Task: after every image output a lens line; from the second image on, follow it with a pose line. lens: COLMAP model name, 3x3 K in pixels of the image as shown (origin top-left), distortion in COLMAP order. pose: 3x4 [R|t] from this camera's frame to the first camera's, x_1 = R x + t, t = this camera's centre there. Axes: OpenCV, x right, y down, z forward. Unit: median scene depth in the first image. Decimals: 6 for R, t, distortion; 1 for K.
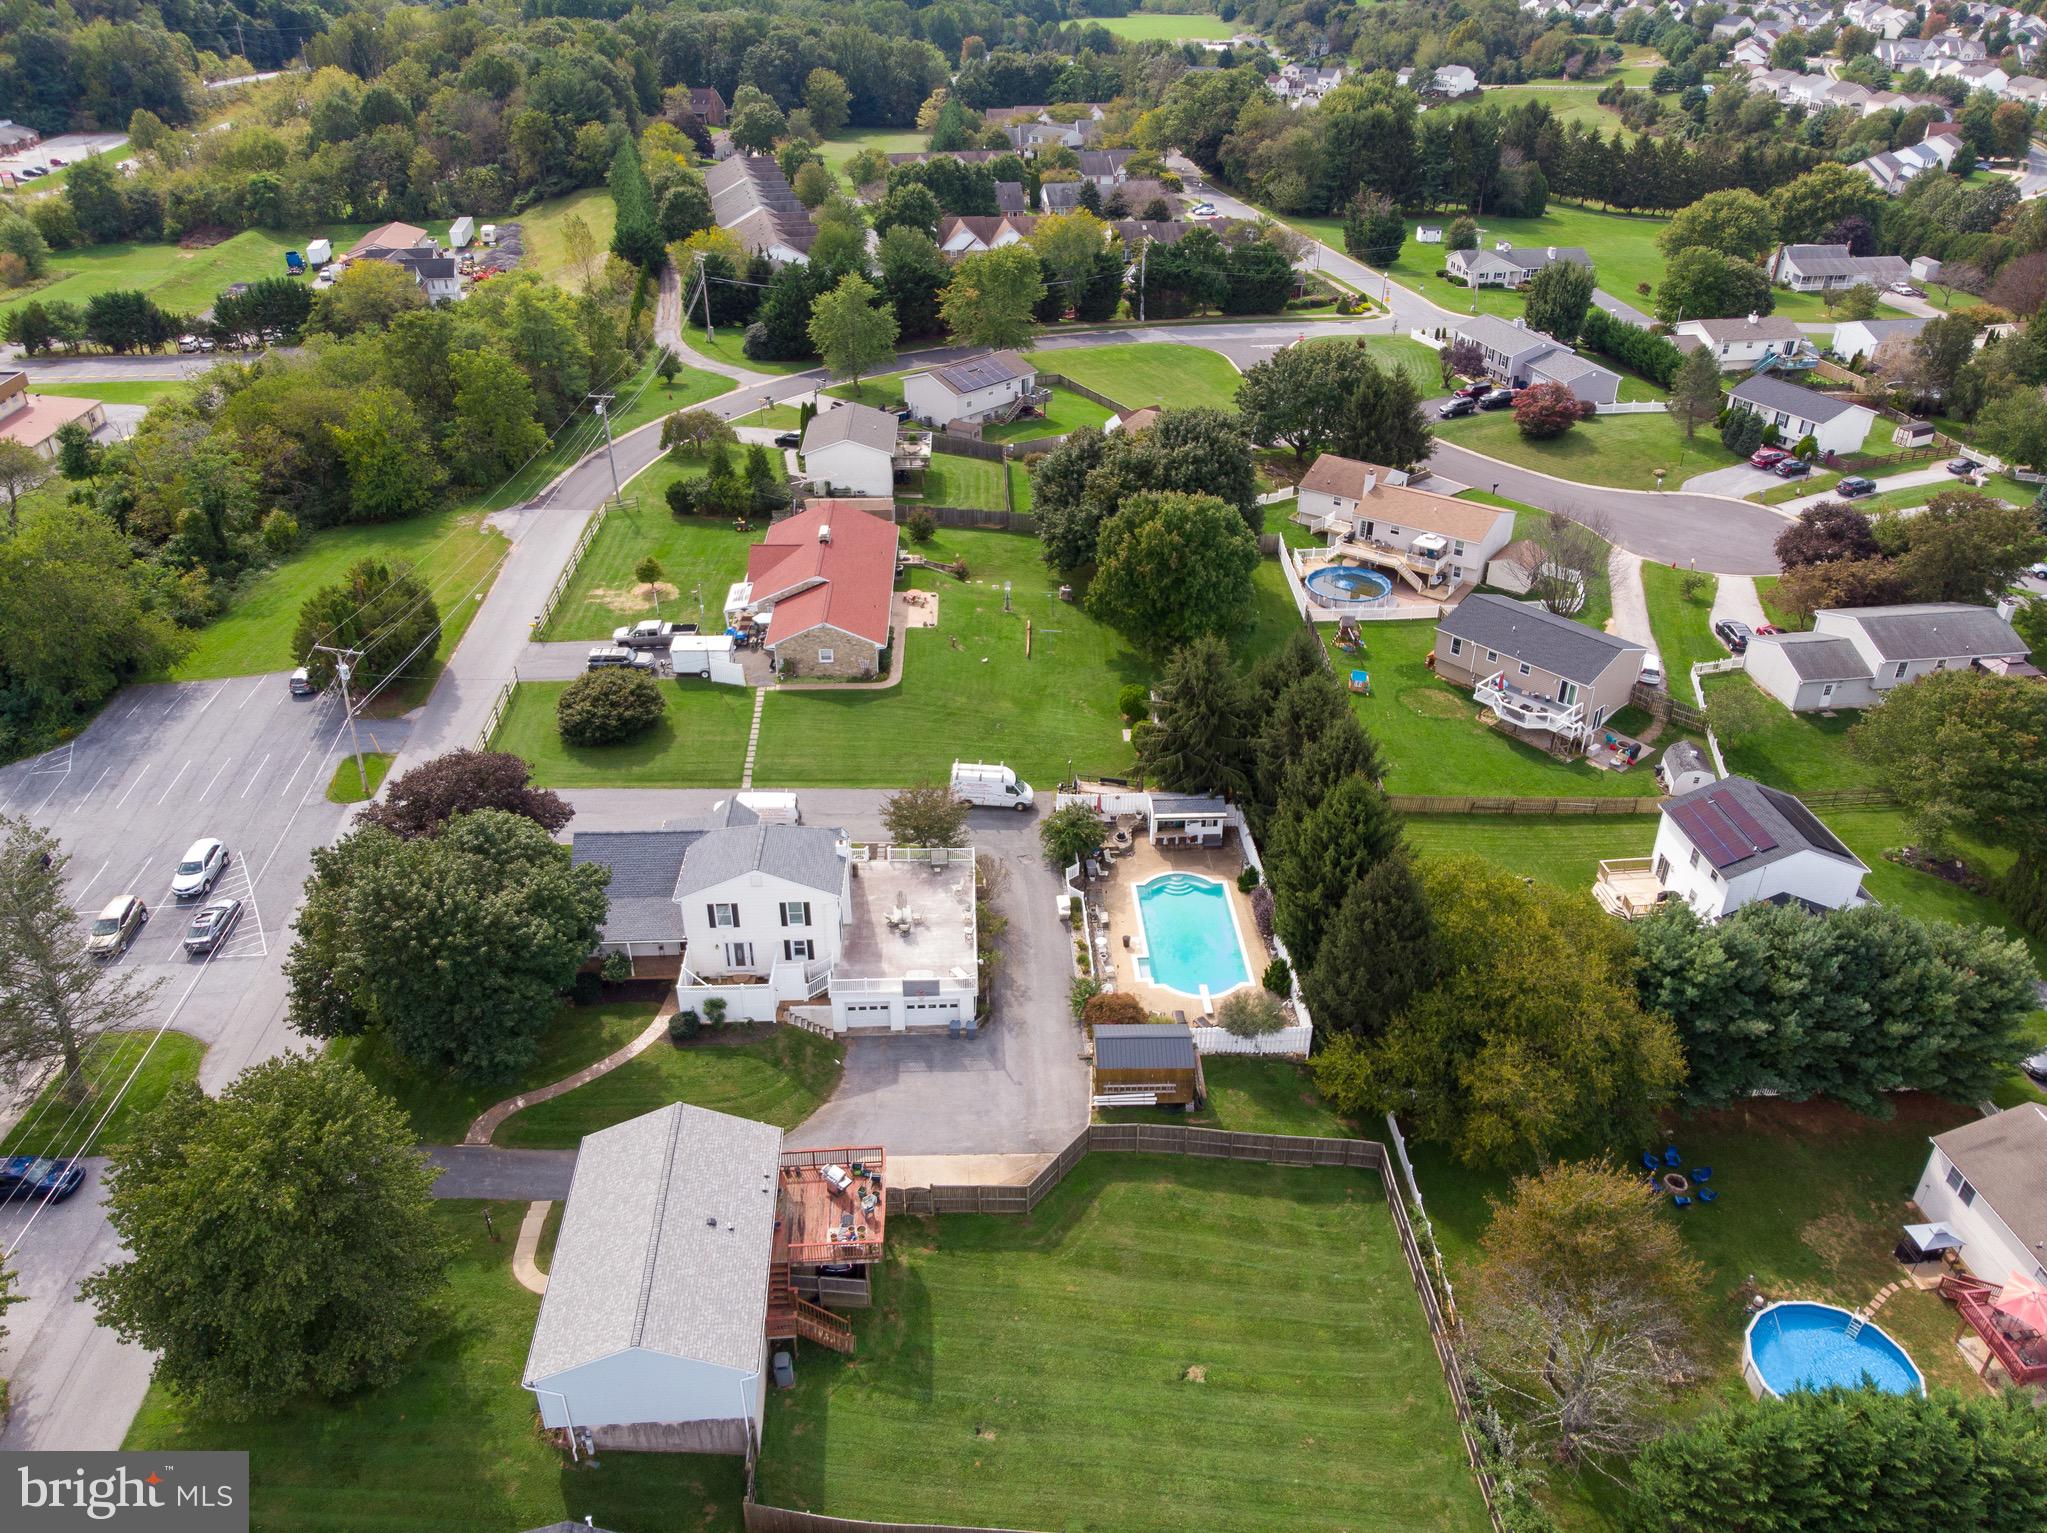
lens RADIAL K [[1531.5, 0, 1025.6], [0, 1531.5, 773.1], [0, 0, 1]] dist [-0.027943, 0.042492]
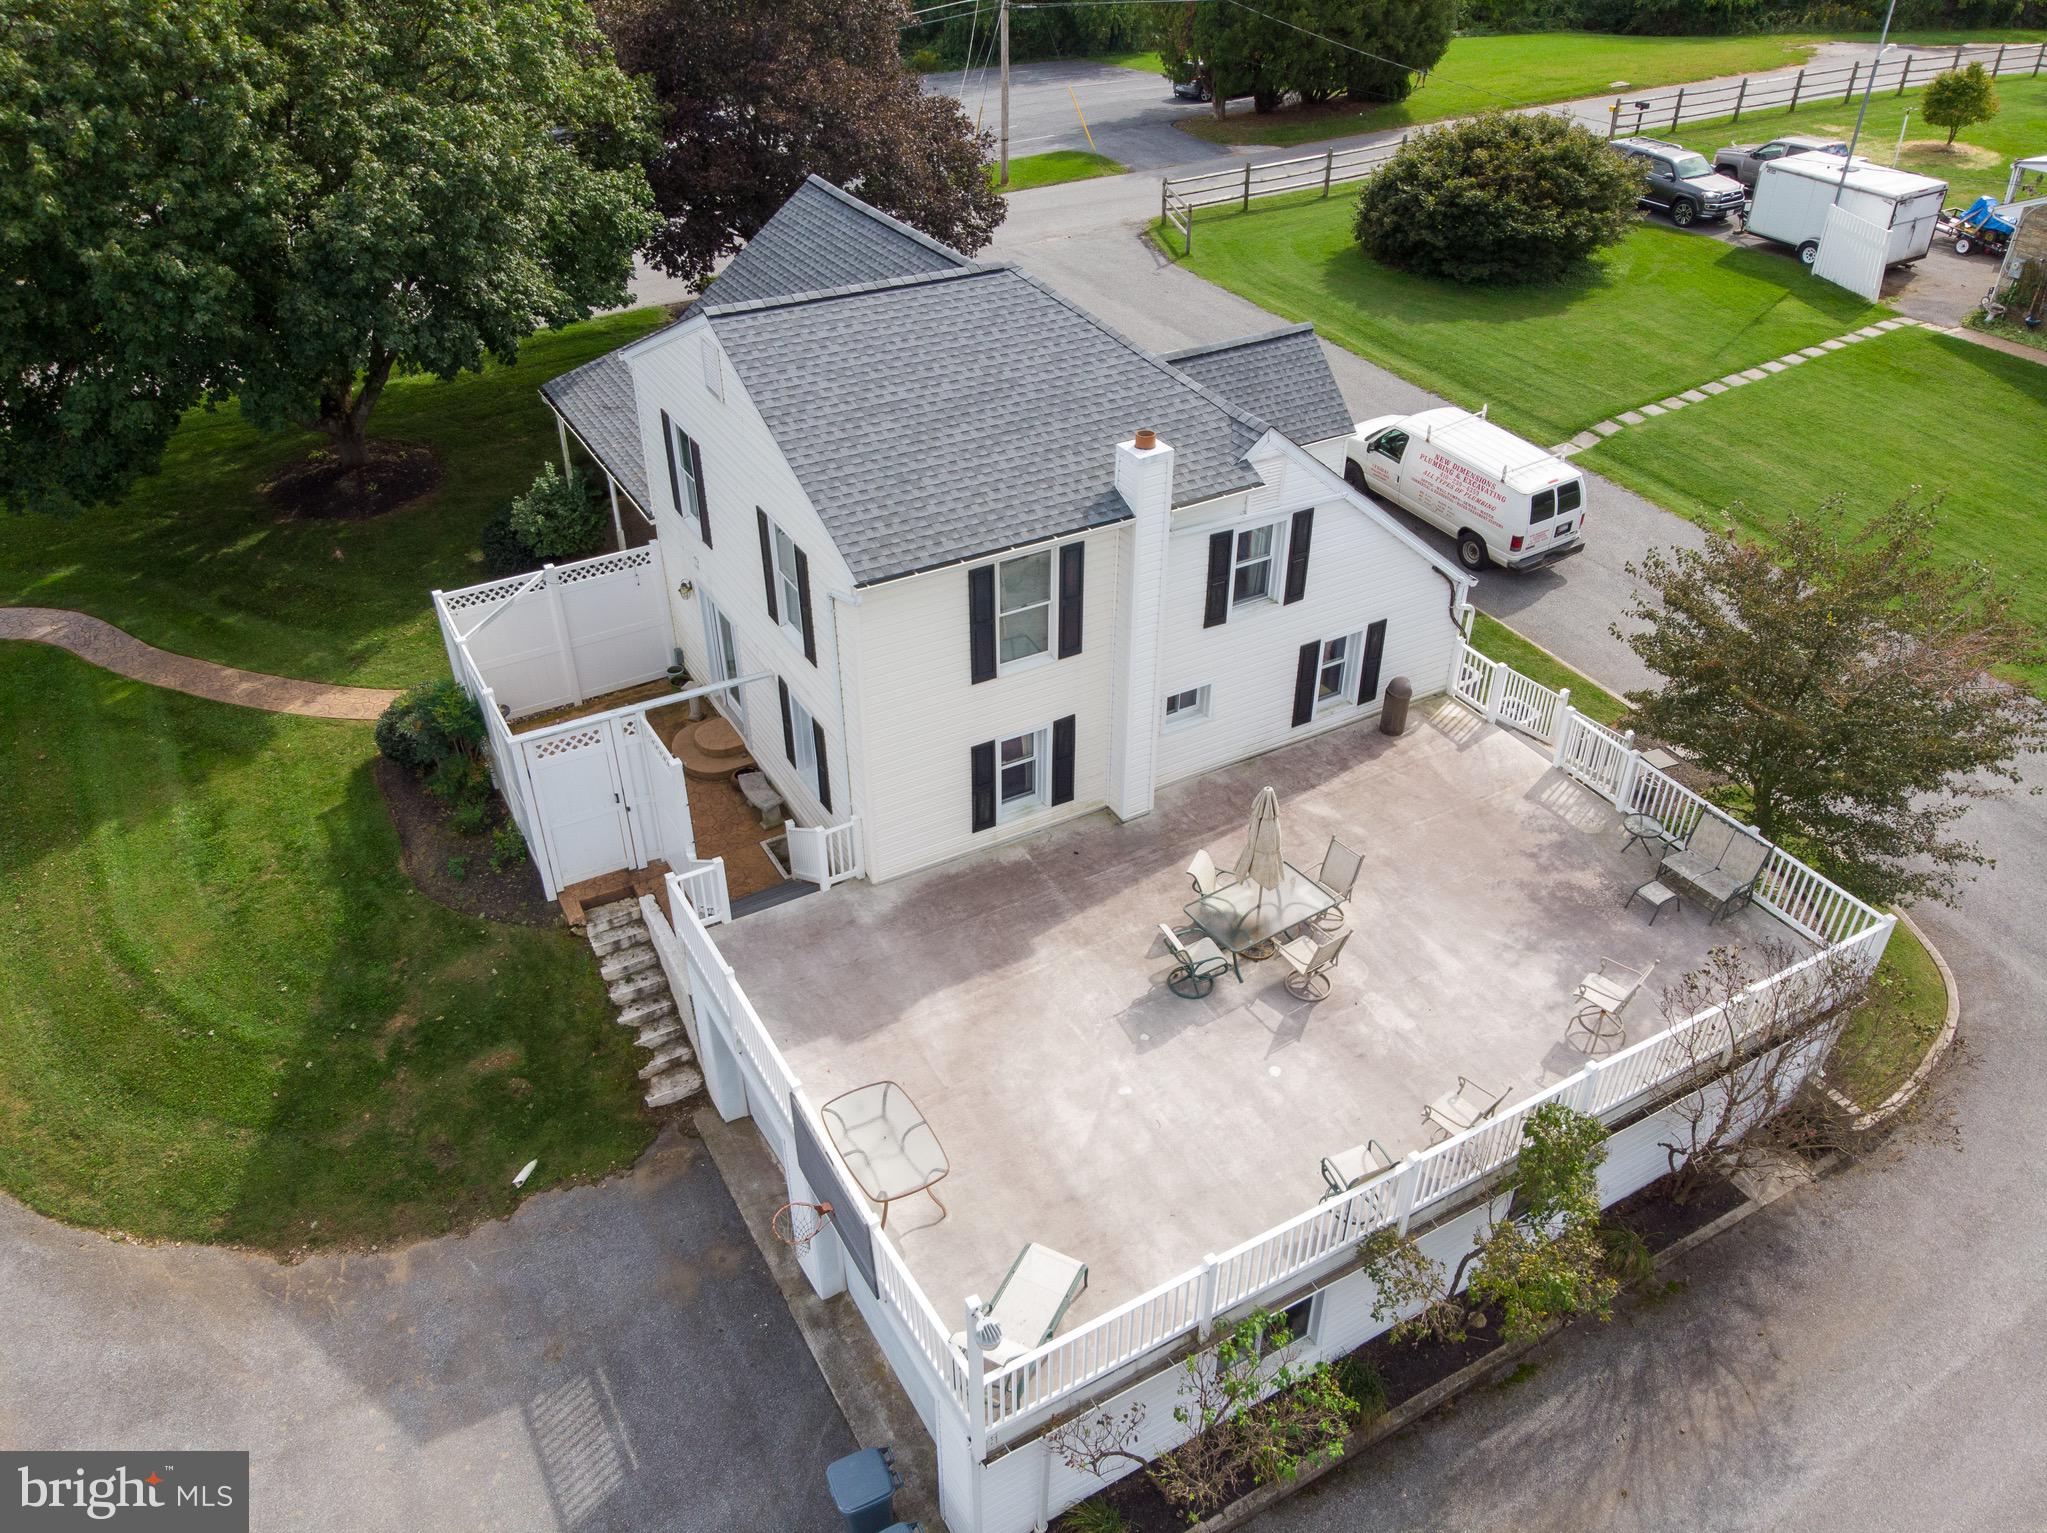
lens RADIAL K [[1526.7, 0, 1024.7], [0, 1526.7, 773.1], [0, 0, 1]] dist [-0.011518, 0.019270]
pose [[0.461040, 0.502535, -0.731369, 0.039947], [-0.455730, 0.841284, 0.290777, 0.022412], [0.761415, 0.199246, 0.616886, 0.647773]]
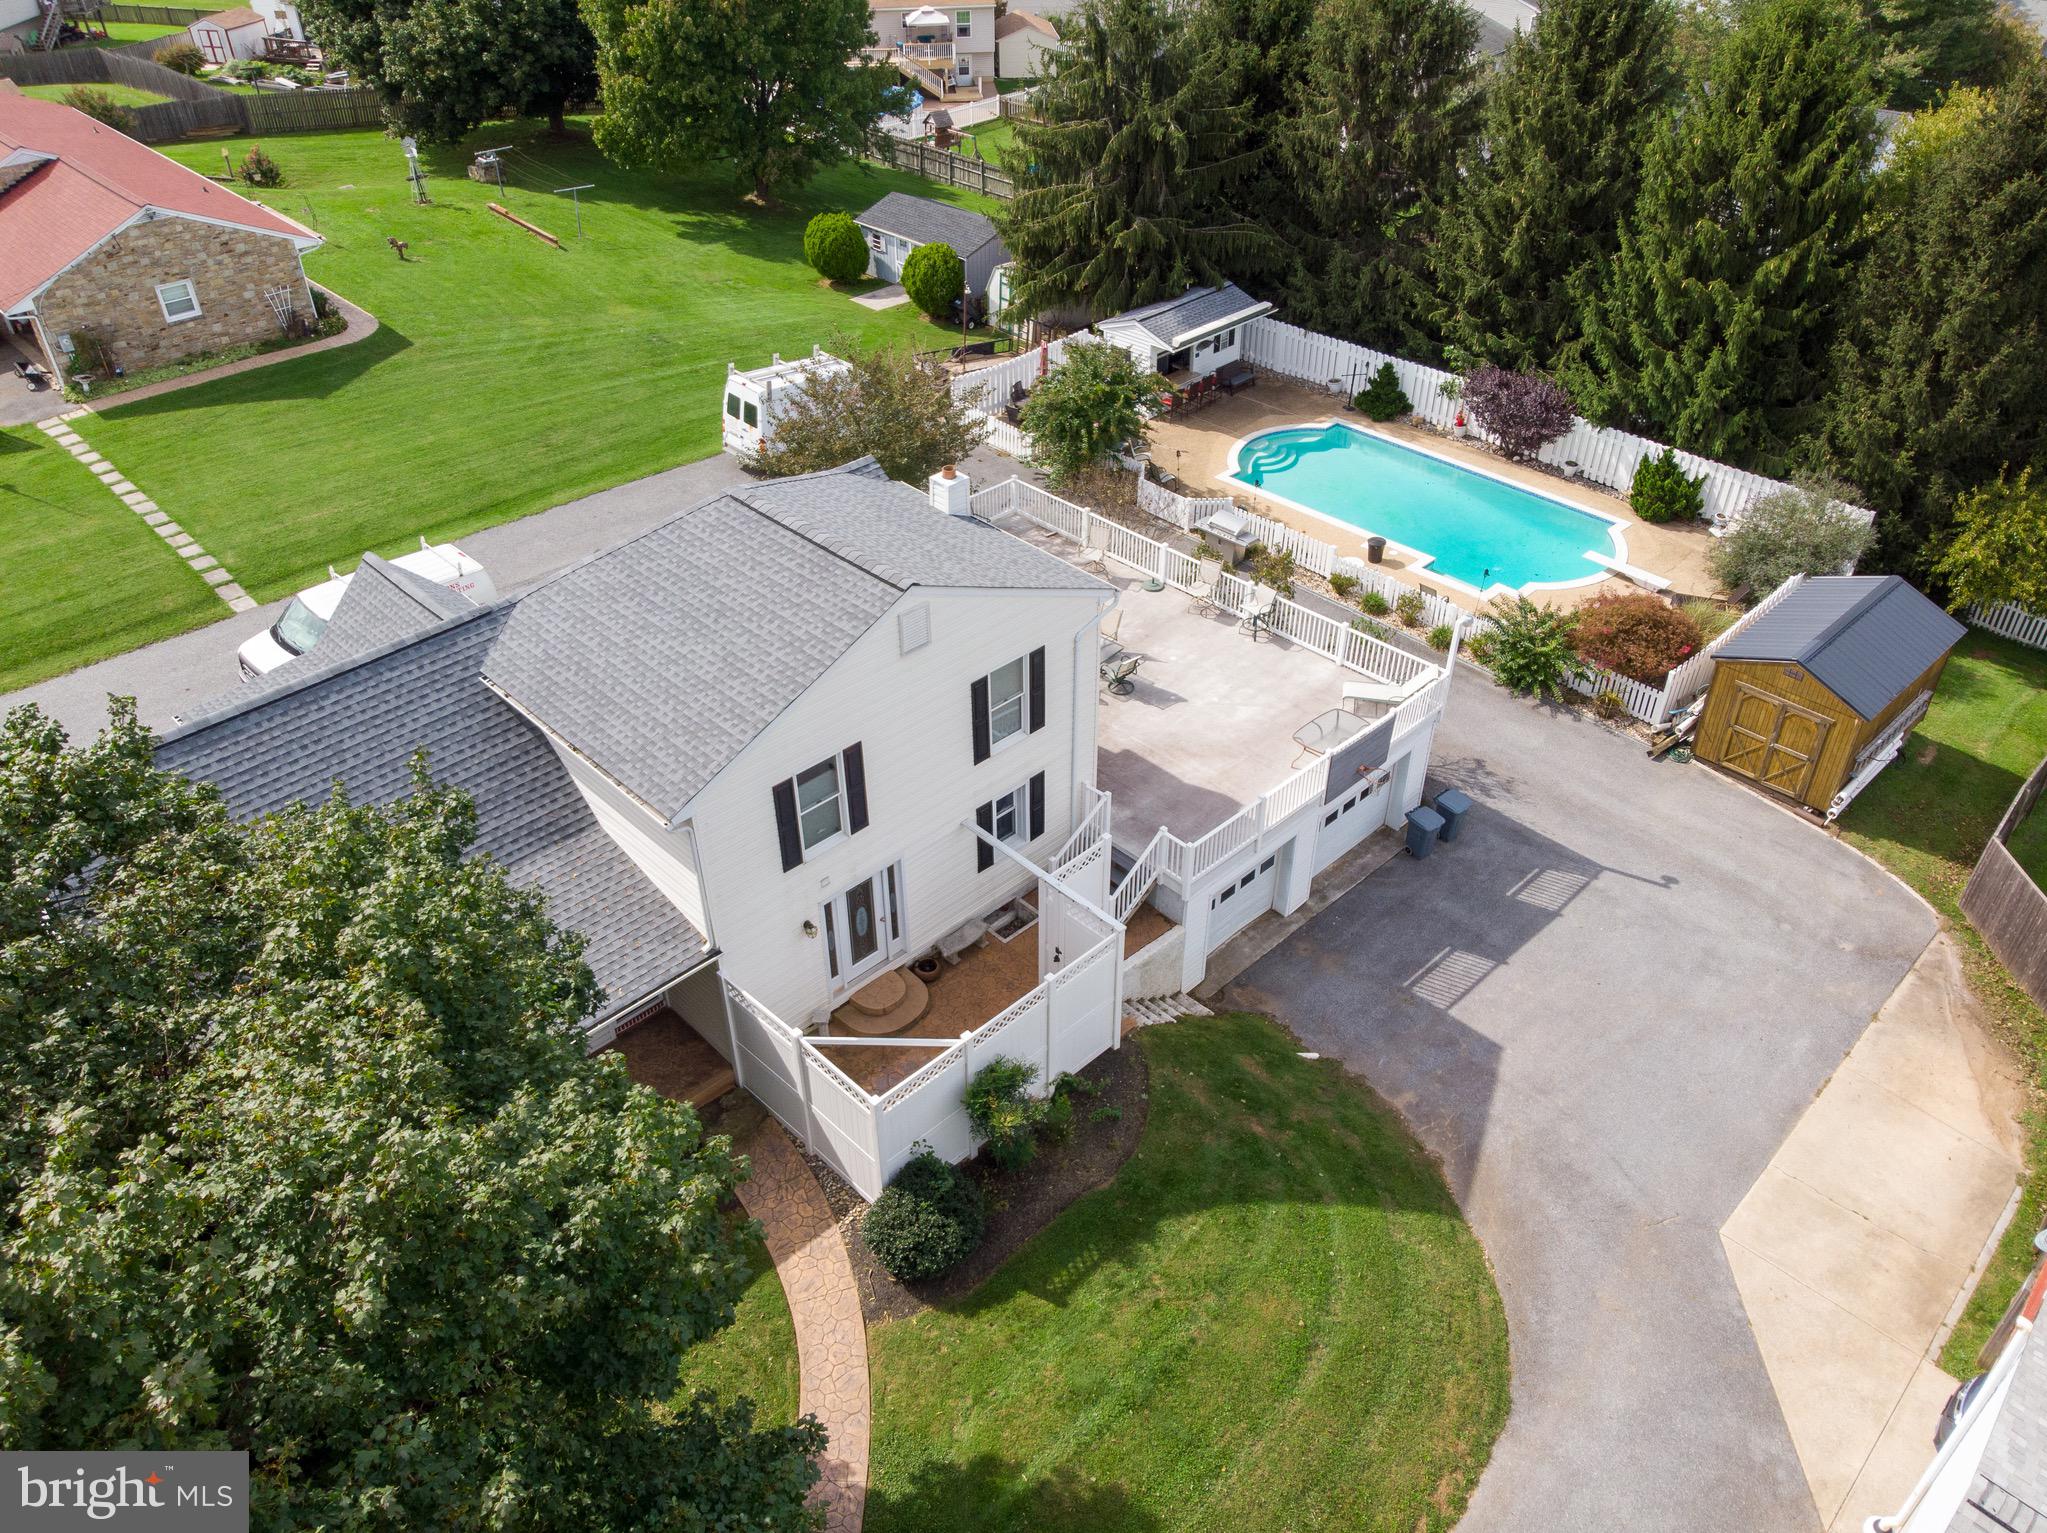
lens RADIAL K [[1521.5, 0, 1025.3], [0, 1521.5, 775.1], [0, 0, 1]] dist [-0.012406, 0.017451]
pose [[0.740117, -0.407493, 0.534955, -0.228790], [0.353586, 0.912467, 0.205866, 0.032822], [-0.572017, 0.036788, 0.819416, 0.550968]]
